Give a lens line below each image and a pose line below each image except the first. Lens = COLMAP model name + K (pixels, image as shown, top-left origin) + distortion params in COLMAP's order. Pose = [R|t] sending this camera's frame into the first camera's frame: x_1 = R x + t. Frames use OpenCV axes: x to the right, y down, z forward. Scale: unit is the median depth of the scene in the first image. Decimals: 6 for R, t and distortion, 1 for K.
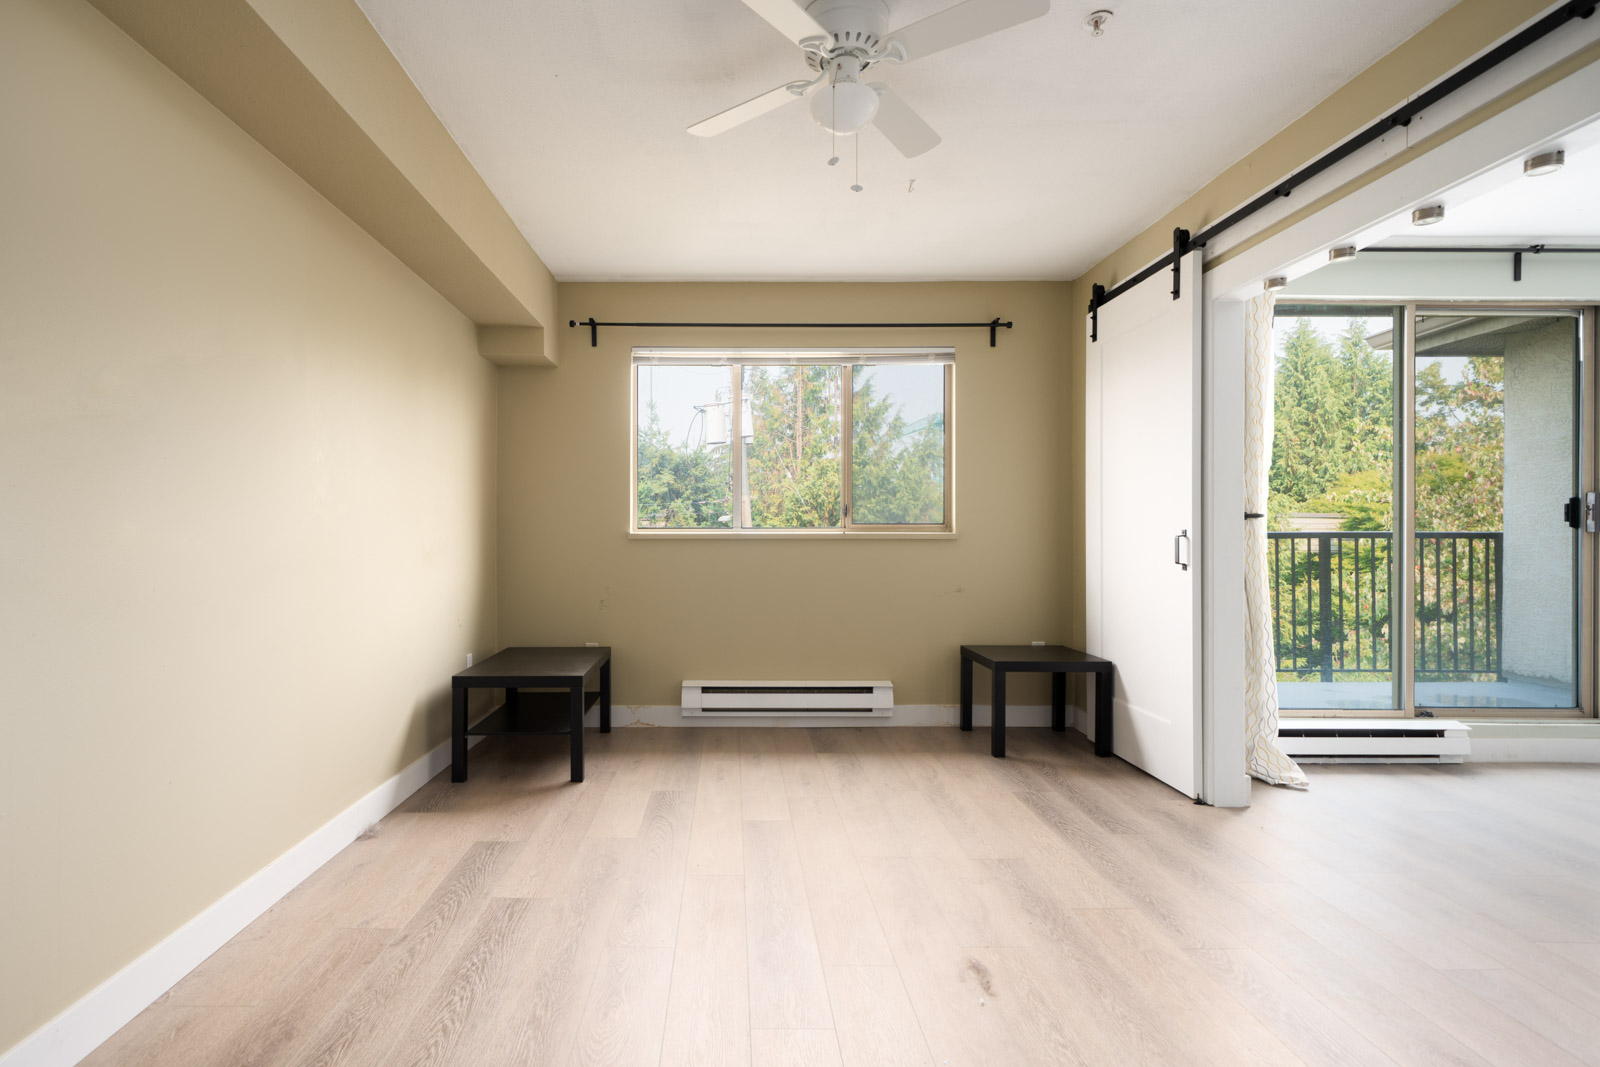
lens RADIAL K [[802.9, 0, 732.9], [0, 802.9, 537.4], [0, 0, 1]] dist [0.001378, 0.001718]
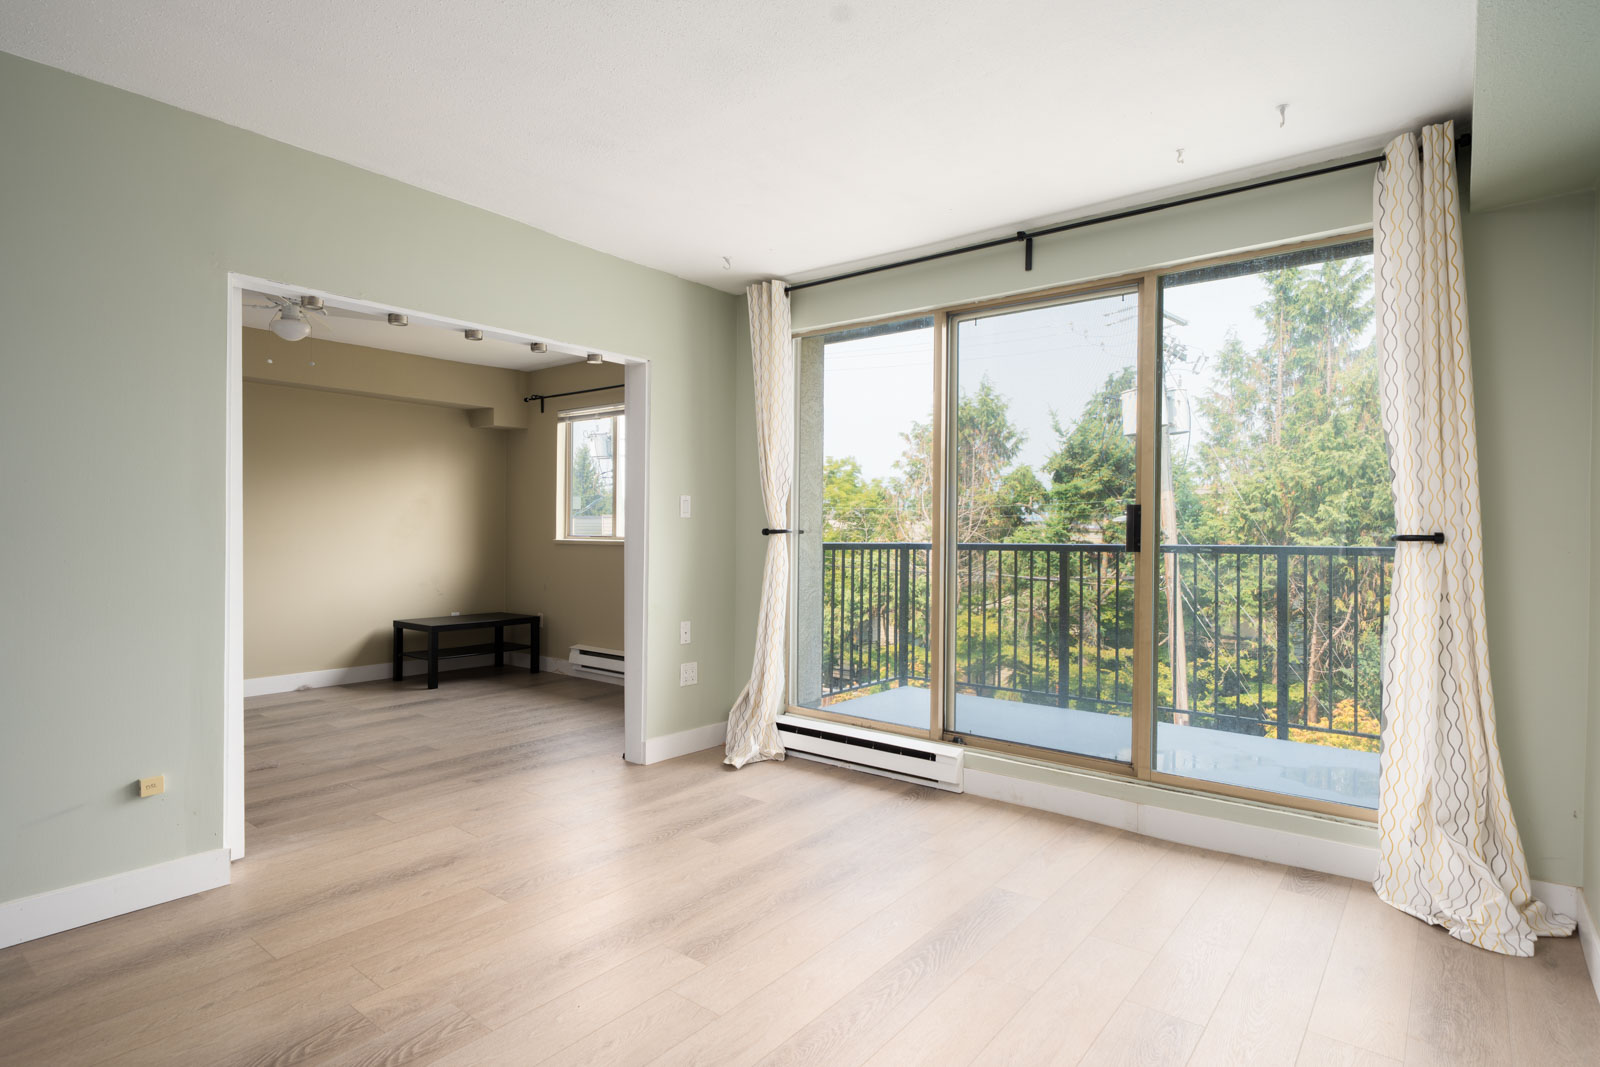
lens RADIAL K [[848.0, 0, 794.0], [0, 848.0, 528.2], [0, 0, 1]] dist [-0.006122, 0.004537]
pose [[0.773929, 0.003580, -0.633262, 0.285206], [-0.008006, 0.999959, -0.004131, -0.005270], [0.633222, 0.008267, 0.773926, 0.021436]]
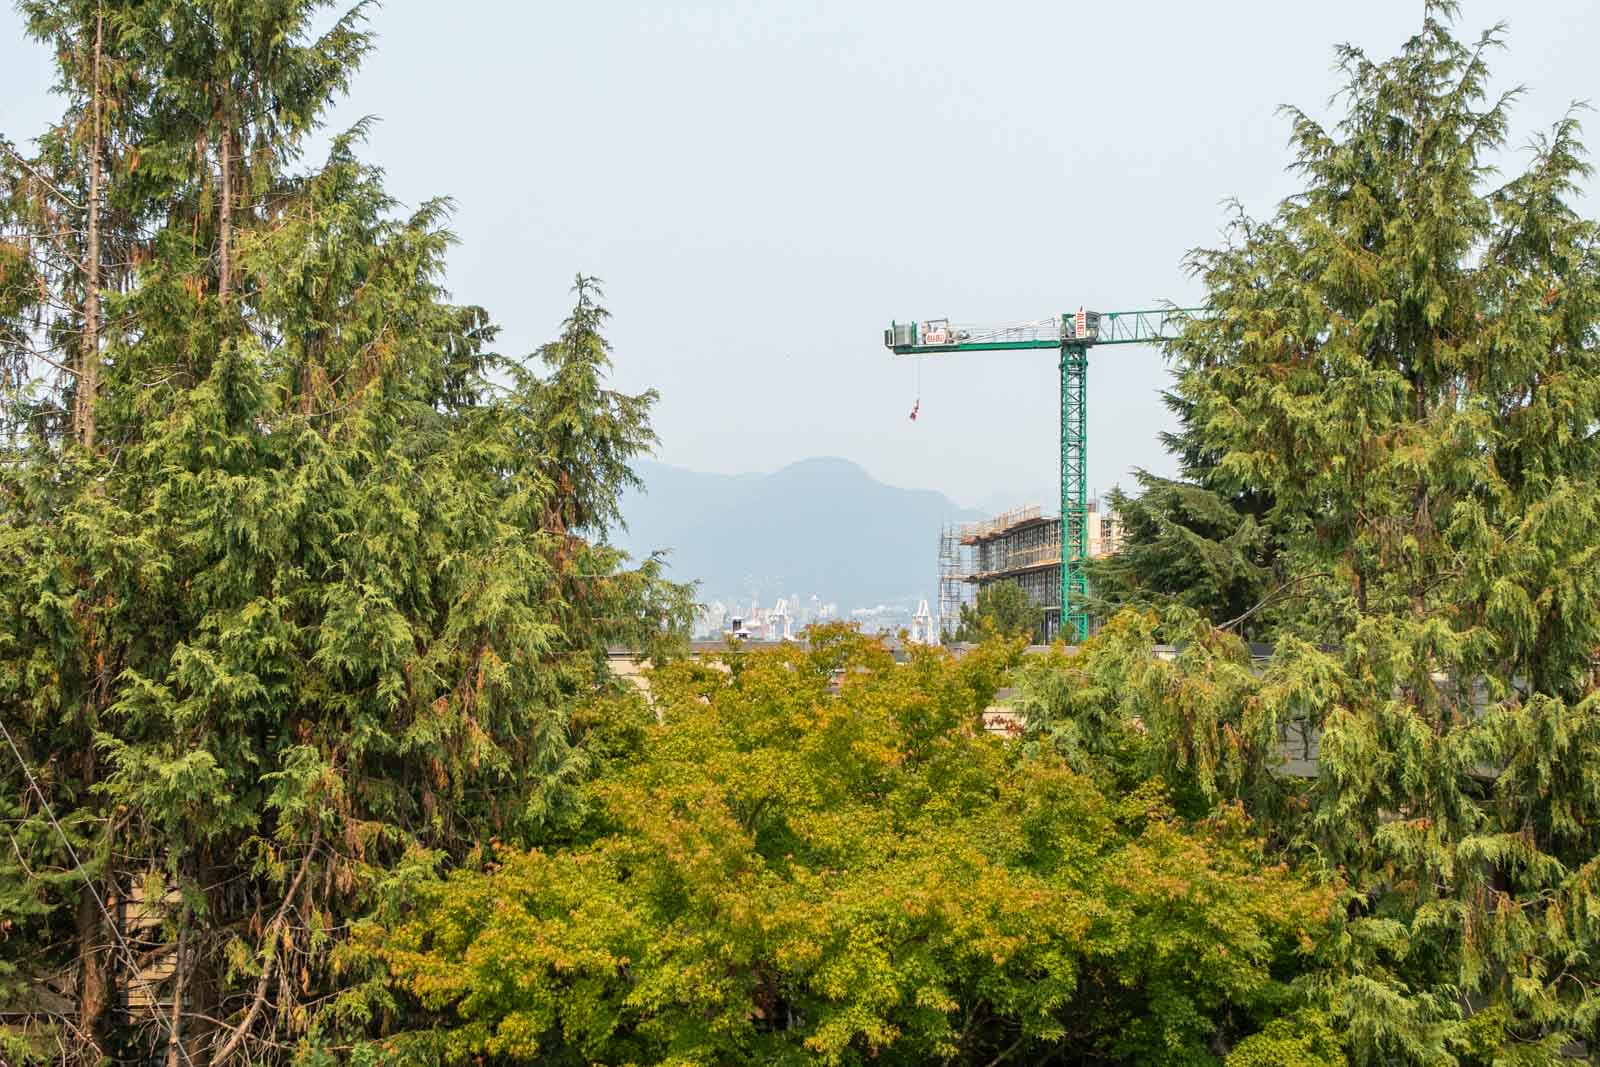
lens RADIAL K [[2158.8, 0, 799.4], [0, 2158.8, 653.4], [0, 0, 1]] dist [0.021067, 0.000000]
pose [[0.995737, 0.004687, 0.092123, 0.286265], [-0.005002, 0.999982, 0.003181, -0.036539], [-0.092106, -0.003628, 0.995743, 0.319889]]
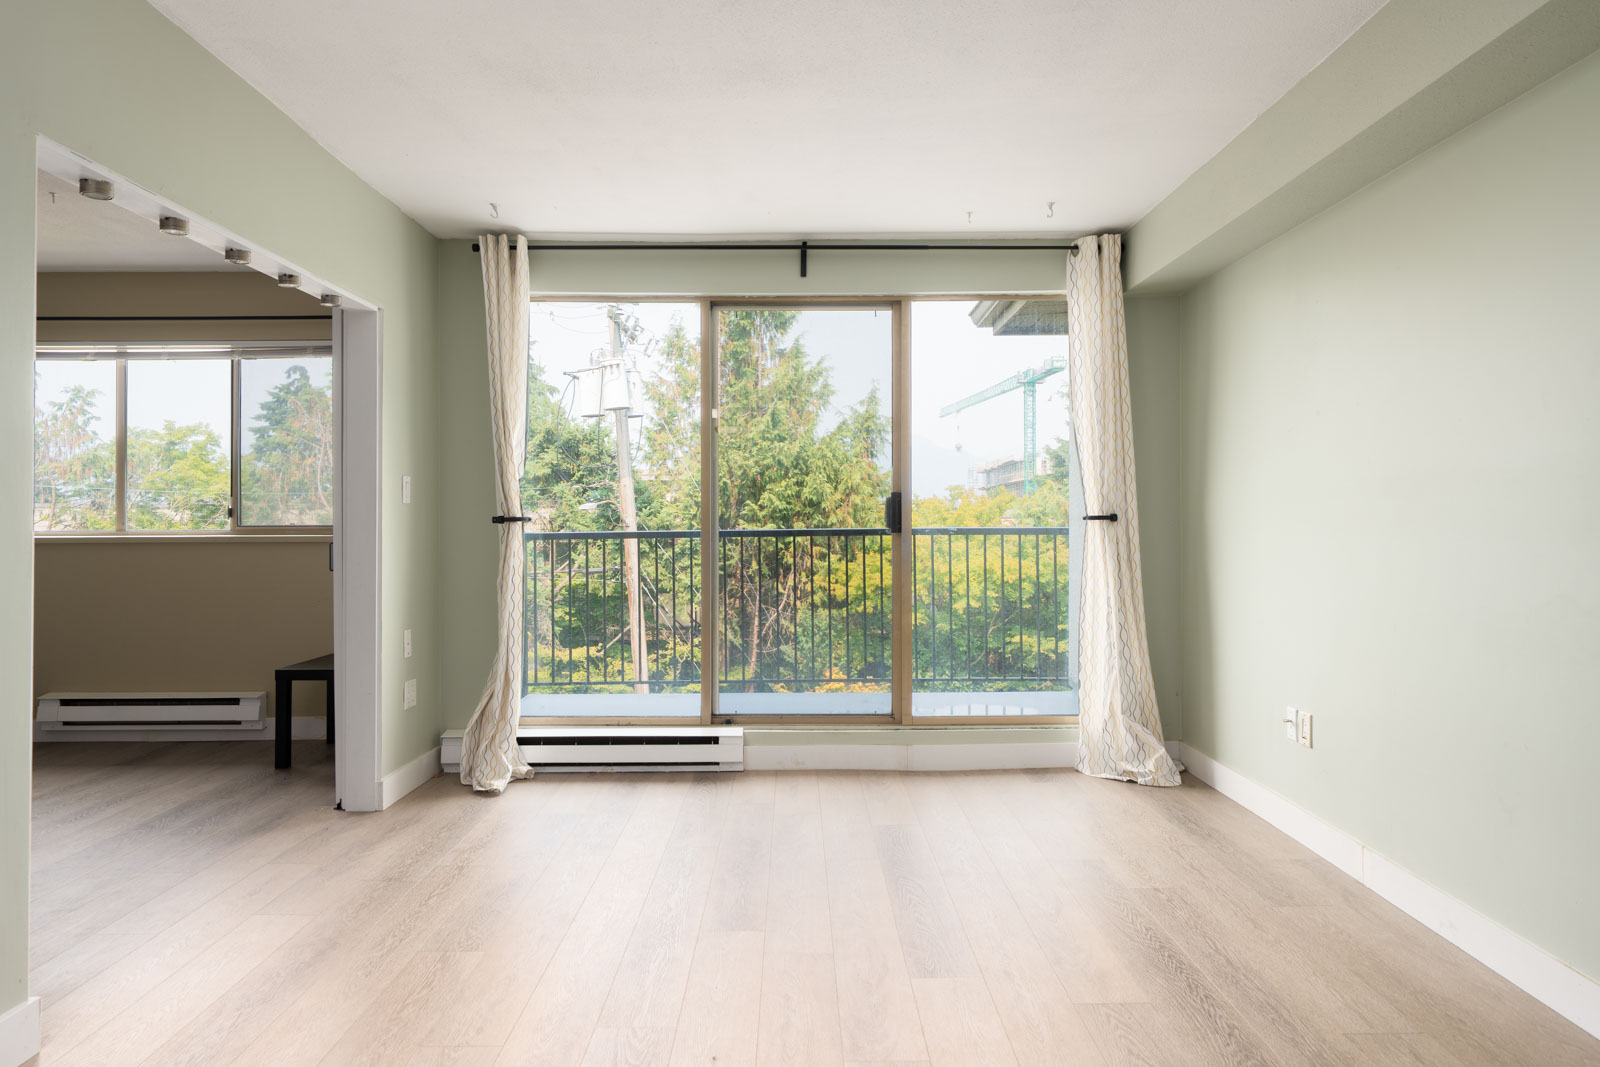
lens RADIAL K [[998.7, 0, 812.1], [0, 998.7, 512.3], [0, 0, 1]] dist [-0.001665, -0.000256]
pose [[0.999981, -0.005105, 0.003574, 0.203366], [0.005144, 0.999927, -0.010894, -0.004087], [-0.003518, 0.010912, 0.999934, -0.044351]]
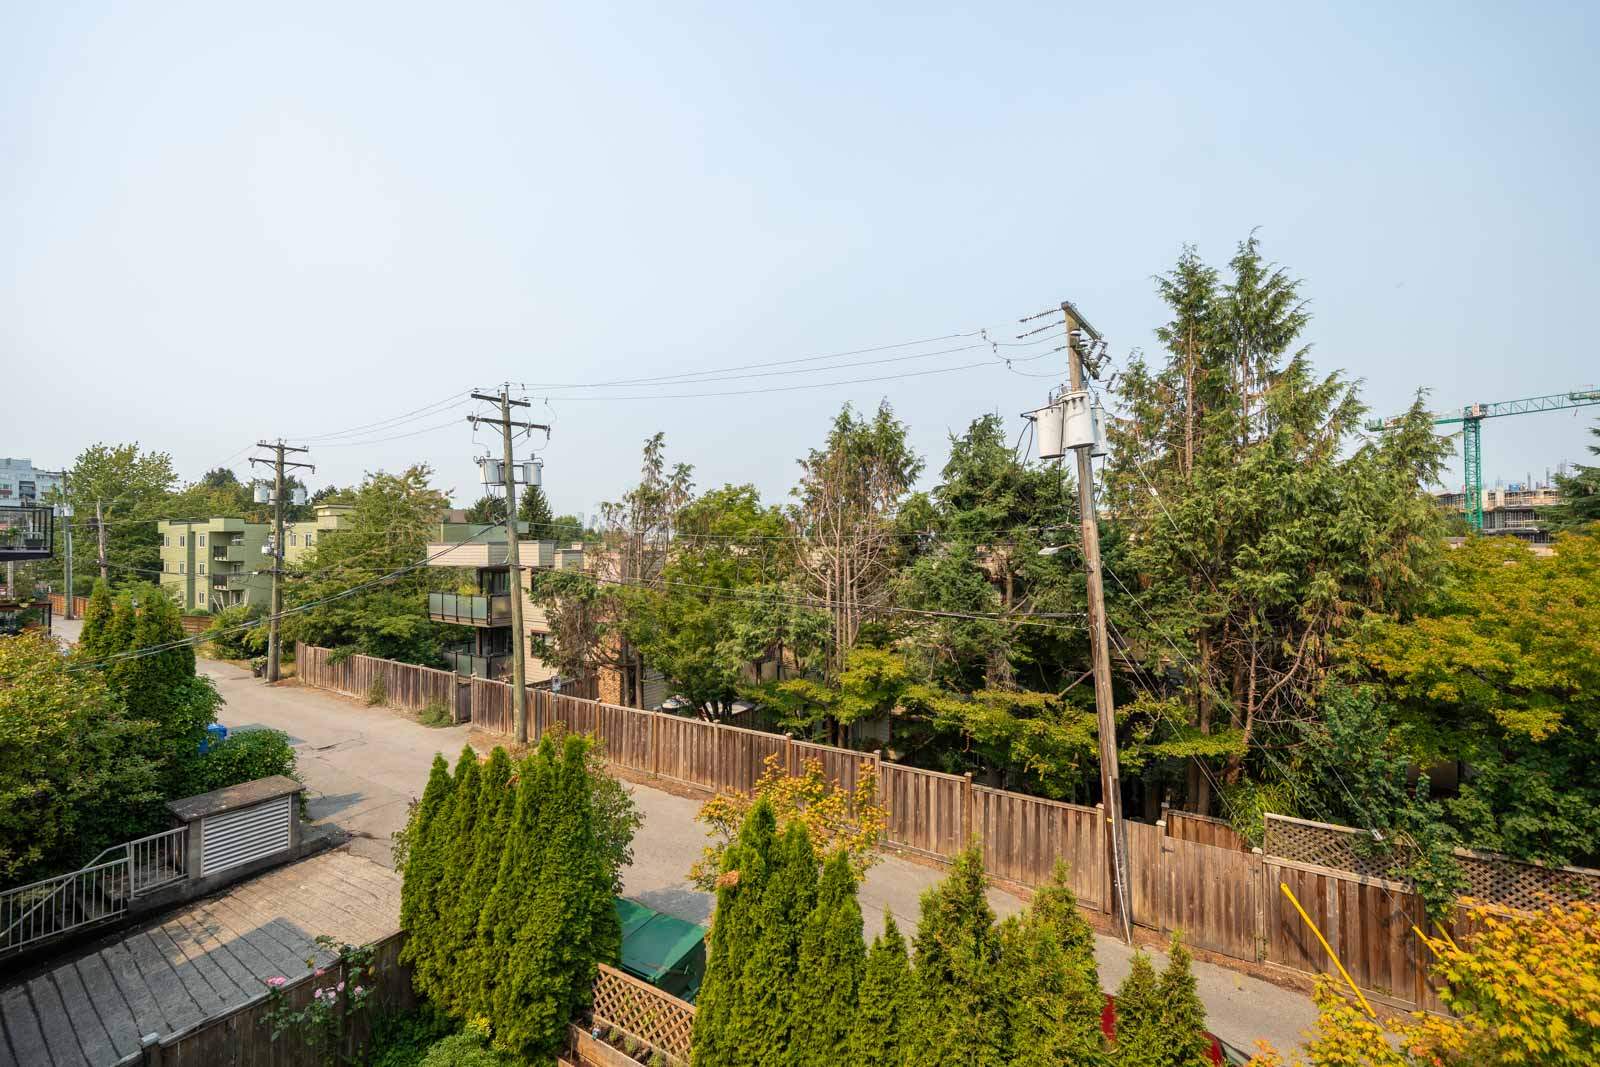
lens RADIAL K [[638.3, 0, 801.7], [0, 638.3, 535.2], [0, 0, 1]] dist [0.006205, 0.000199]
pose [[0.845224, -0.008726, -0.534341, 0.110604], [-0.002055, 0.999806, -0.019578, -0.024230], [0.534409, 0.017646, 0.845042, 0.313900]]
